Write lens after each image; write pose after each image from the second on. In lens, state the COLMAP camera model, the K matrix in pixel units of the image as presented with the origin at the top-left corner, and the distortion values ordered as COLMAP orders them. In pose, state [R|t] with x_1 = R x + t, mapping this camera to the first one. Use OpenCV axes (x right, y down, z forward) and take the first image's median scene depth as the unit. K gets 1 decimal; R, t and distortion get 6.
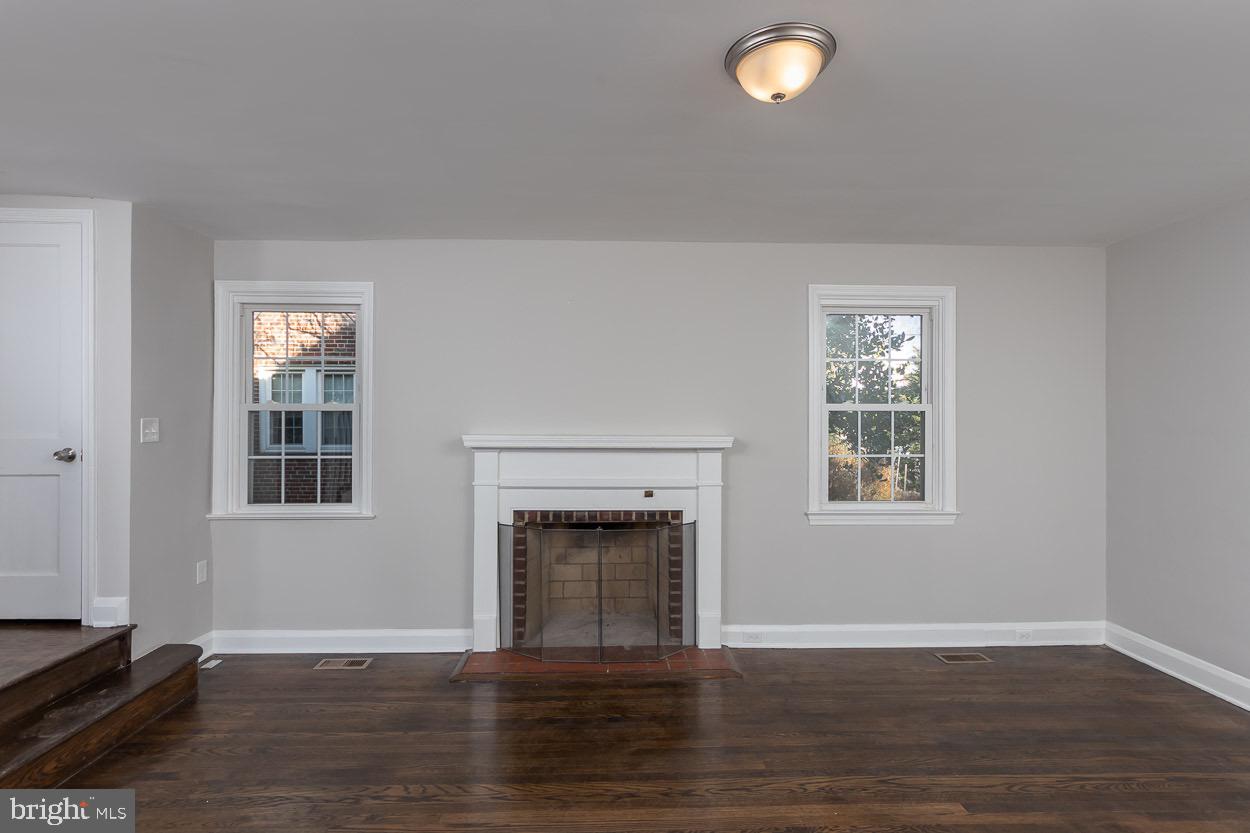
lens RADIAL K [[610.8, 0, 630.0], [0, 610.8, 417.1], [0, 0, 1]] dist [0.002006, 0.000581]
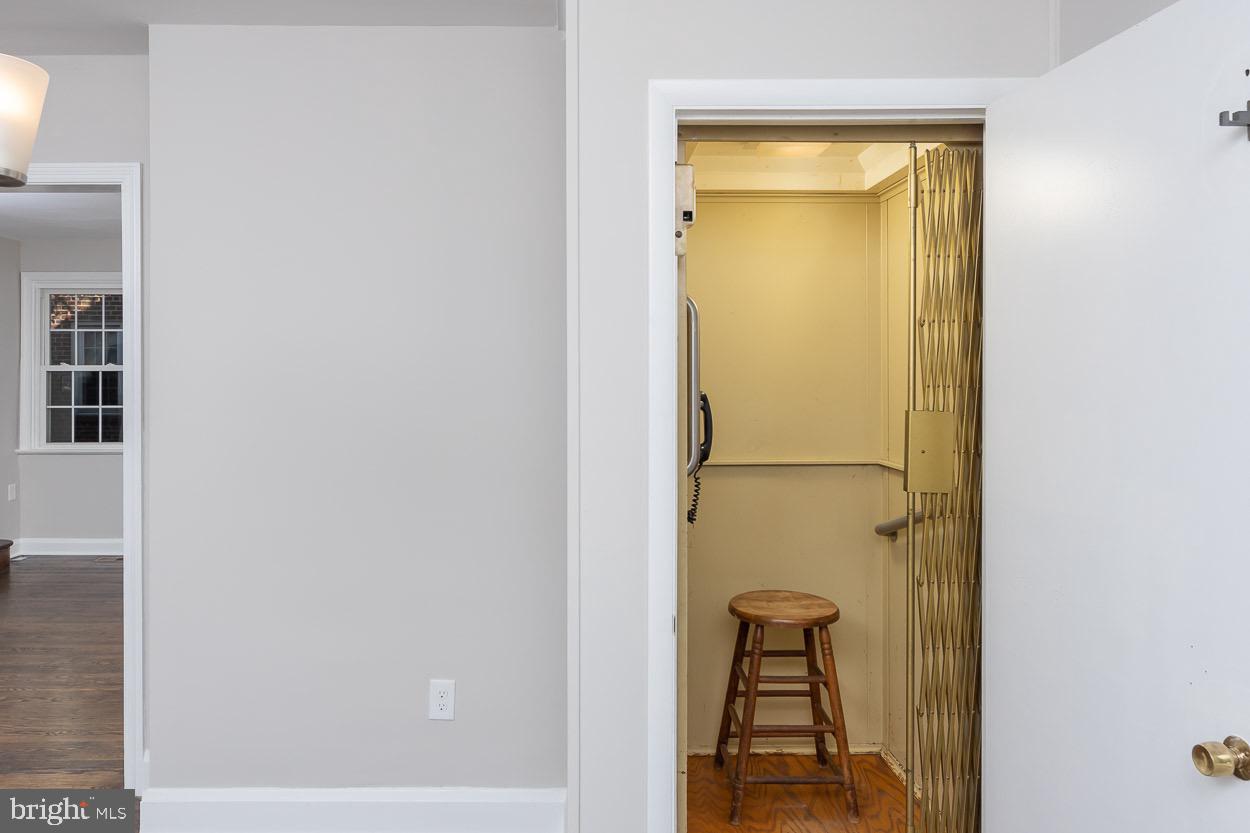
lens RADIAL K [[902.7, 0, 606.8], [0, 902.7, 367.9], [0, 0, 1]] dist [-0.013786, 0.002097]
pose [[0.999555, -0.007432, -0.028900, 0.627125], [0.007197, 0.999940, -0.008249, 0.007781], [0.028960, 0.008037, 0.999548, -0.882169]]
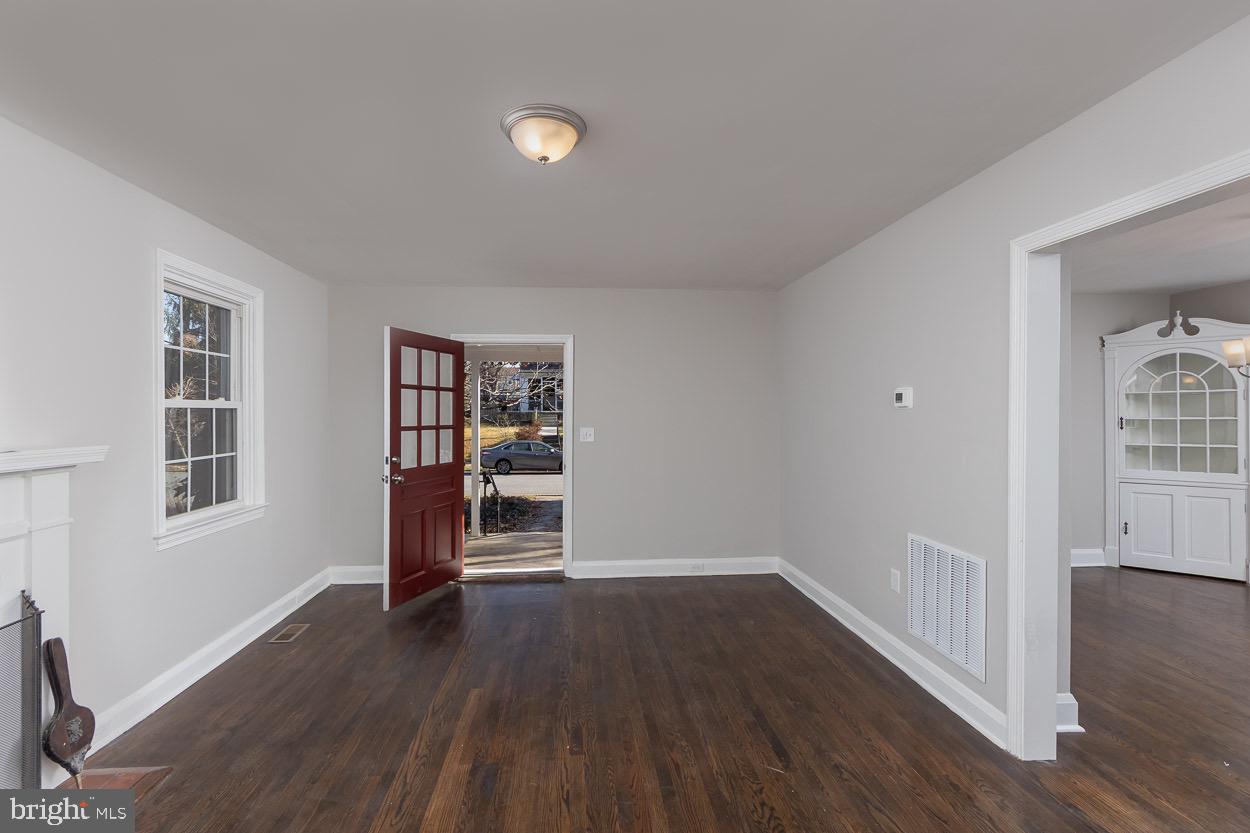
lens RADIAL K [[535.7, 0, 609.8], [0, 535.7, 417.0], [0, 0, 1]] dist [0.003807, -0.000051]
pose [[-0.028324, -0.010768, 0.999541, -0.435575], [0.007999, 0.999908, 0.010998, -0.001079], [-0.999567, 0.008306, -0.028236, 0.450379]]
